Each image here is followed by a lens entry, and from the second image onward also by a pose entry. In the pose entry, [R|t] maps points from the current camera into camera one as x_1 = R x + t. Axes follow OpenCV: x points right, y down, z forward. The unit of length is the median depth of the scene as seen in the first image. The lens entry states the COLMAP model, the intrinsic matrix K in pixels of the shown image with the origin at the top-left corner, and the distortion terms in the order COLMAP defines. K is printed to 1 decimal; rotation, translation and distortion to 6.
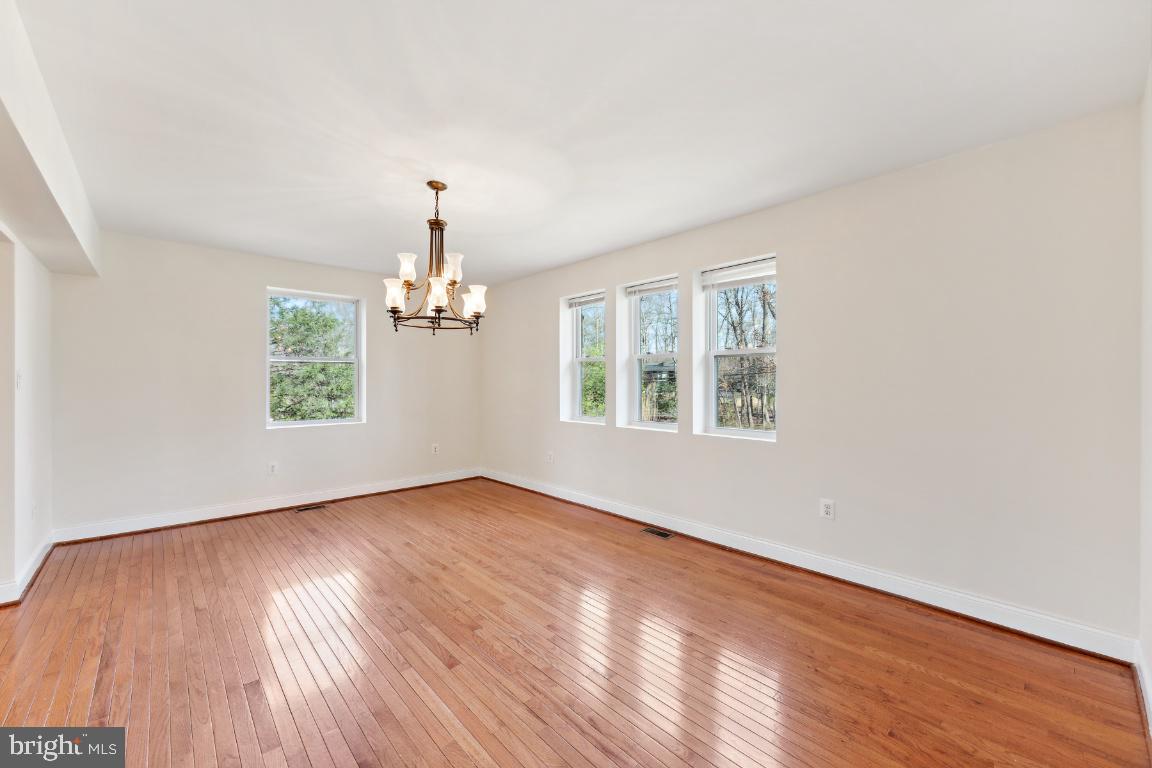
lens RADIAL K [[457.9, 0, 582.3], [0, 457.9, 381.6], [0, 0, 1]] dist [-0.002925, -0.000253]
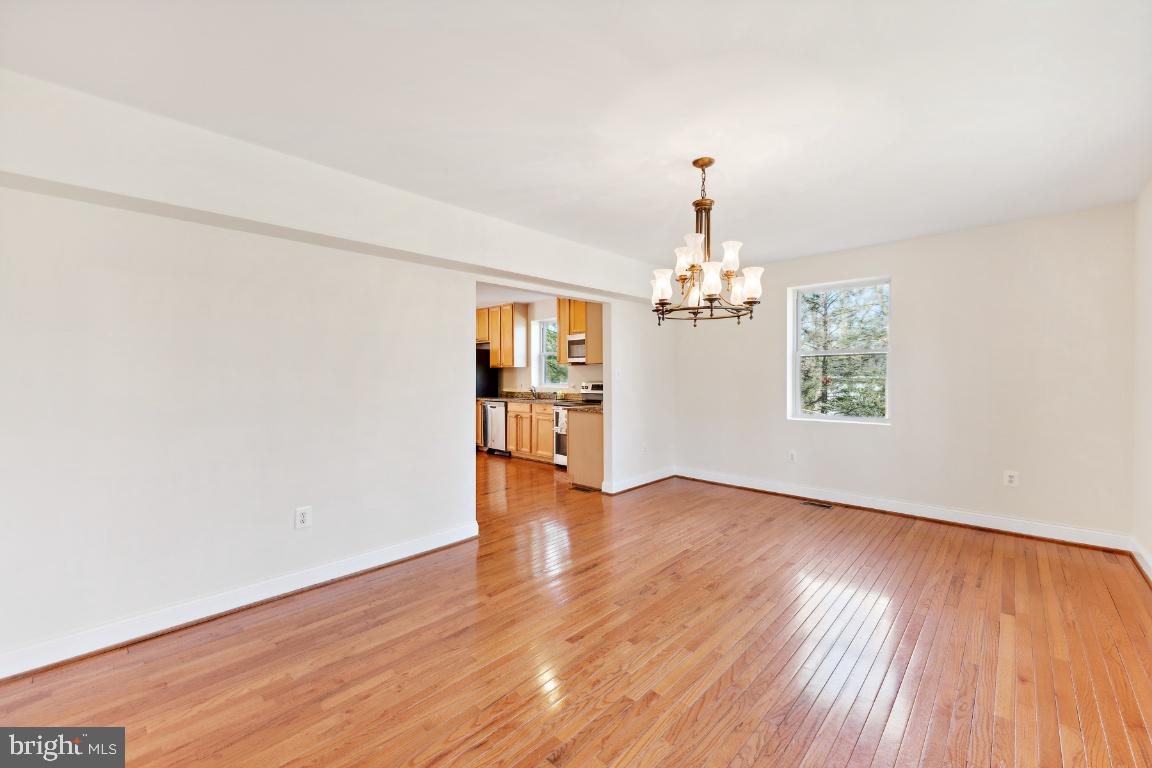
lens RADIAL K [[457.9, 0, 580.3], [0, 457.9, 373.8], [0, 0, 1]] dist [-0.002925, -0.000253]
pose [[0.056424, -0.005206, -0.998393, 0.571267], [0.003371, 0.999982, -0.005023, -0.003175], [0.998401, -0.003082, 0.056440, 0.687511]]
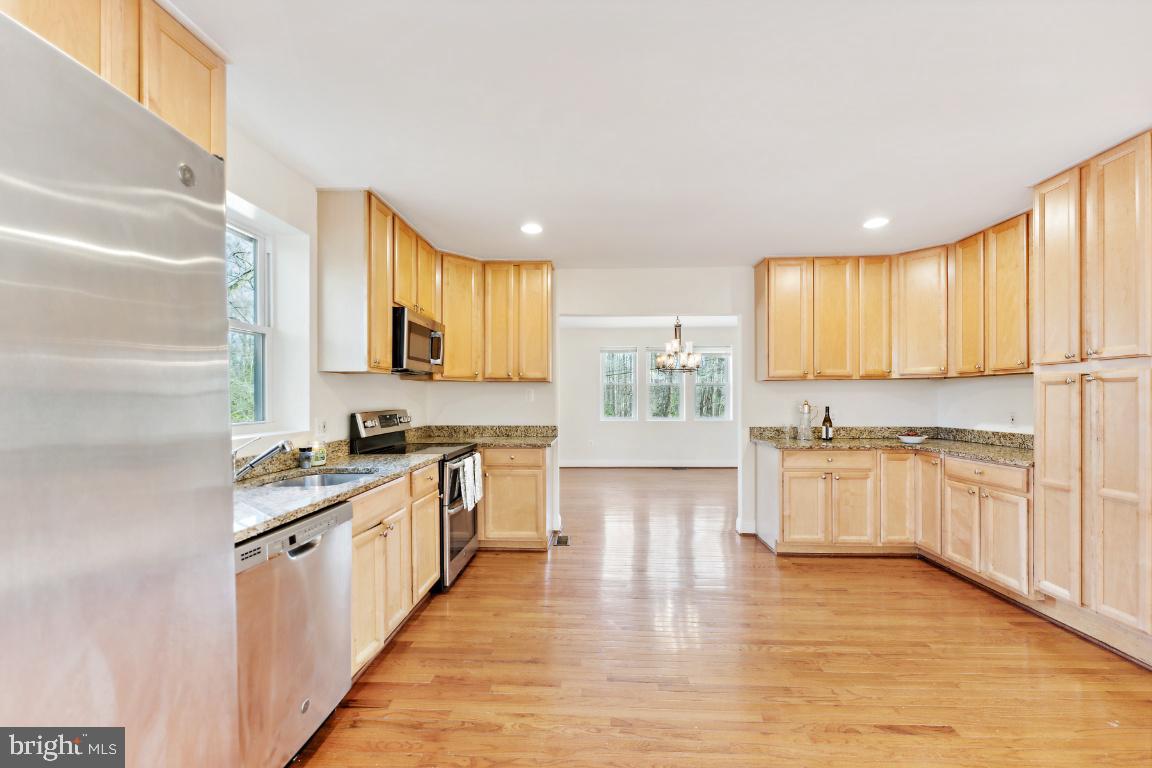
lens RADIAL K [[457.9, 0, 575.8], [0, 457.9, 400.1], [0, 0, 1]] dist [-0.002925, -0.000253]
pose [[0.724506, -0.009356, 0.689205, -2.131576], [0.006779, 0.999956, 0.006448, -0.003086], [-0.689235, 0.000000, 0.724538, -0.252038]]
